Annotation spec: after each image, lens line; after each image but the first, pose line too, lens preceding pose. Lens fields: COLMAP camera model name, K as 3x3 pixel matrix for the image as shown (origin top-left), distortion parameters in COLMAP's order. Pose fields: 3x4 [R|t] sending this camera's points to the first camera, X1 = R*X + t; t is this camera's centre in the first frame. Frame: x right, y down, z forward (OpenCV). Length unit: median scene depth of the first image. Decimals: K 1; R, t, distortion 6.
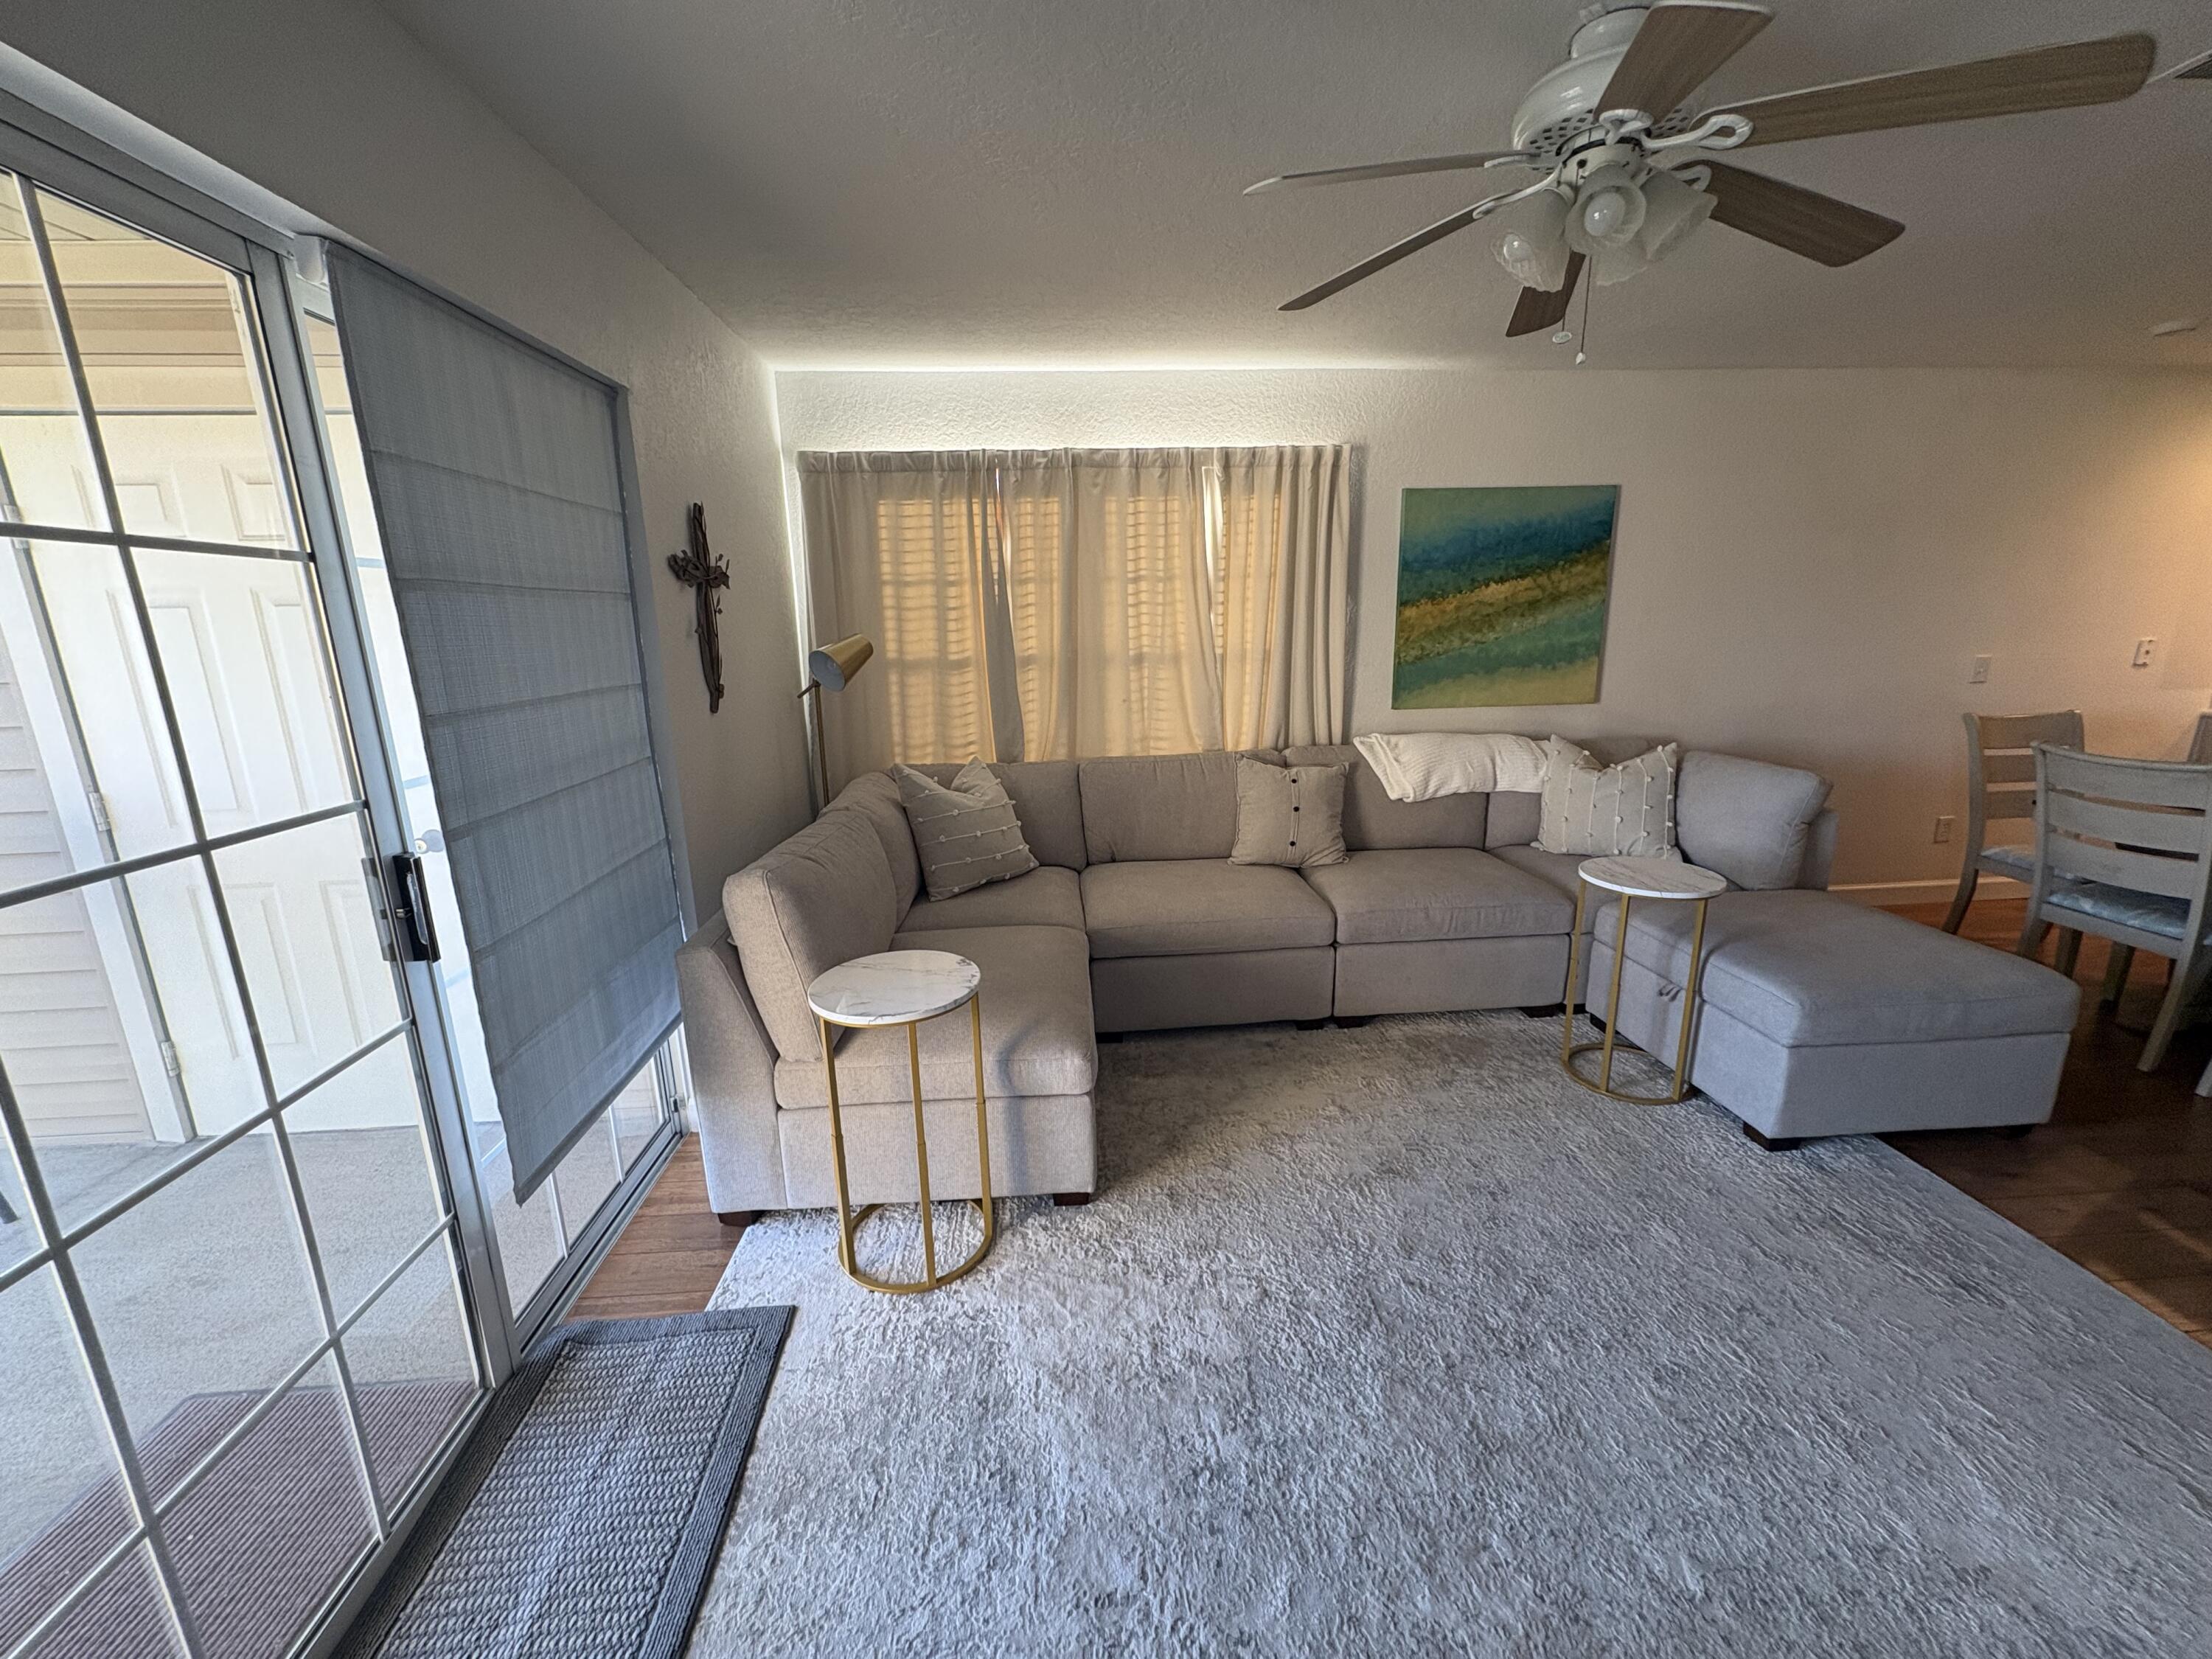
lens RADIAL K [[874.2, 0, 1103.3], [0, 874.2, 824.3], [0, 0, 1]] dist [0.001021, -0.000634]
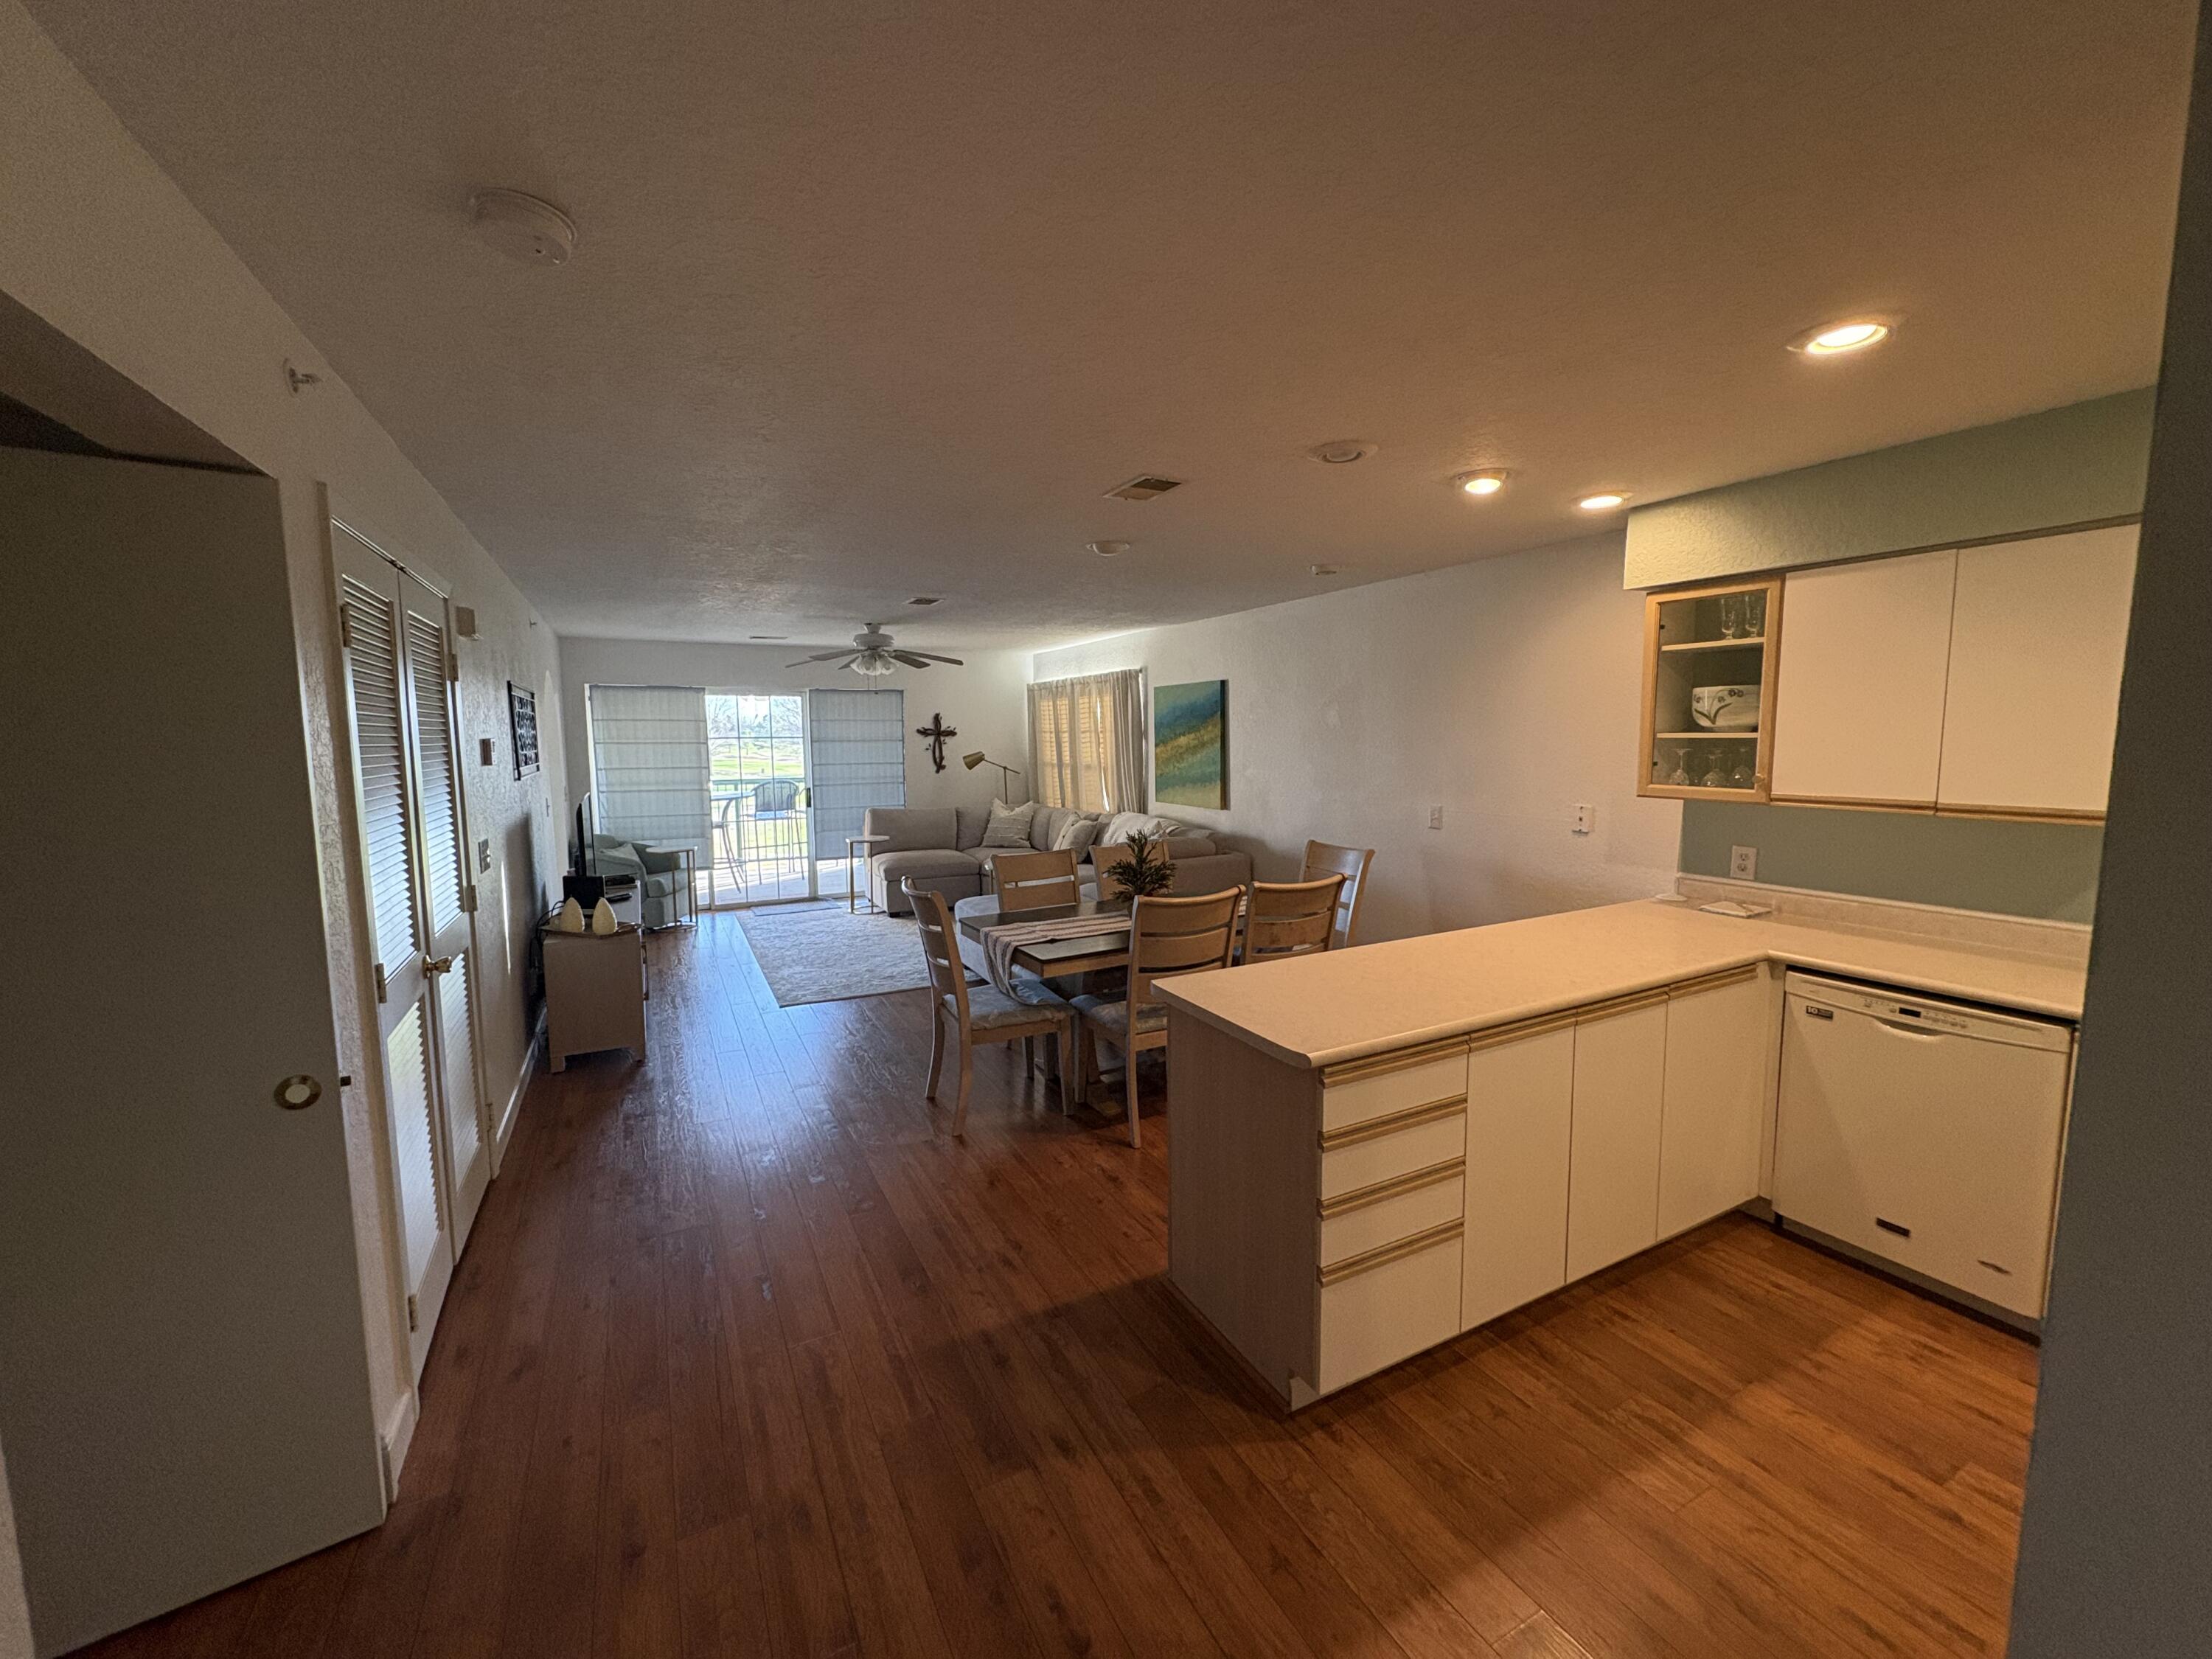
lens RADIAL K [[874.2, 0, 1099.4], [0, 874.2, 820.7], [0, 0, 1]] dist [0.001021, -0.000634]
pose [[0.391354, 0.108871, -0.913778, 2.024111], [-0.212732, 0.976784, 0.025268, -0.115857], [0.895314, 0.184501, 0.405428, 0.159210]]
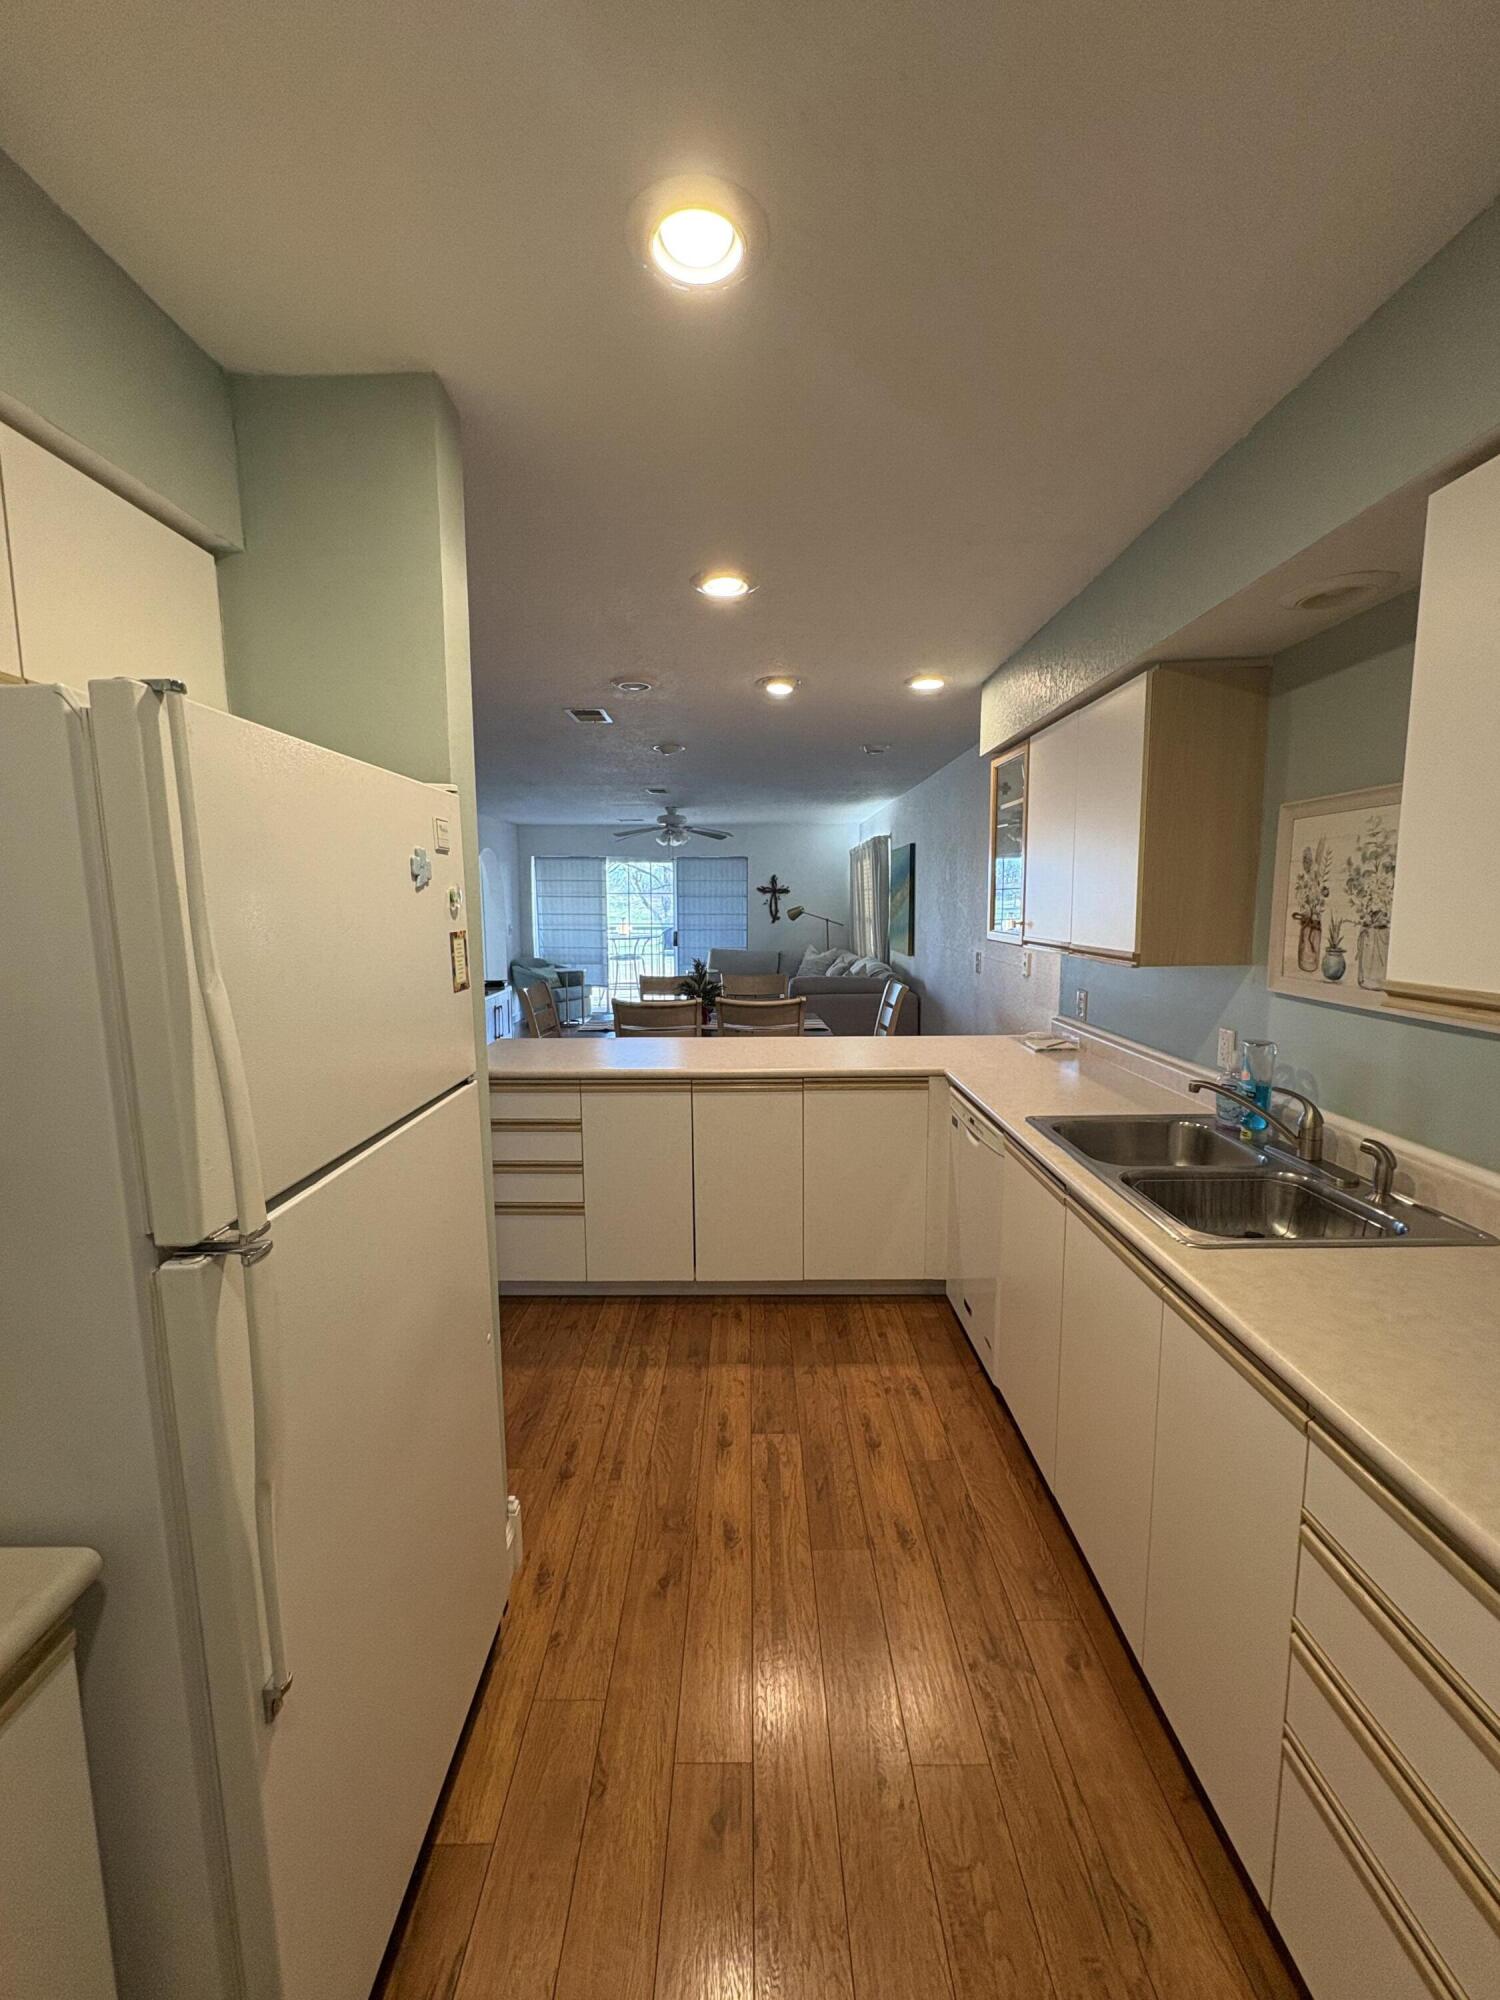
lens RADIAL K [[790.4, 0, 748.9], [0, 790.4, 994.7], [0, 0, 1]] dist [0.001021, -0.000634]
pose [[-0.080067, 0.140987, -0.986768, 2.347127], [-0.229415, 0.960764, 0.155887, -0.252742], [0.970030, 0.238861, -0.044580, 0.796865]]
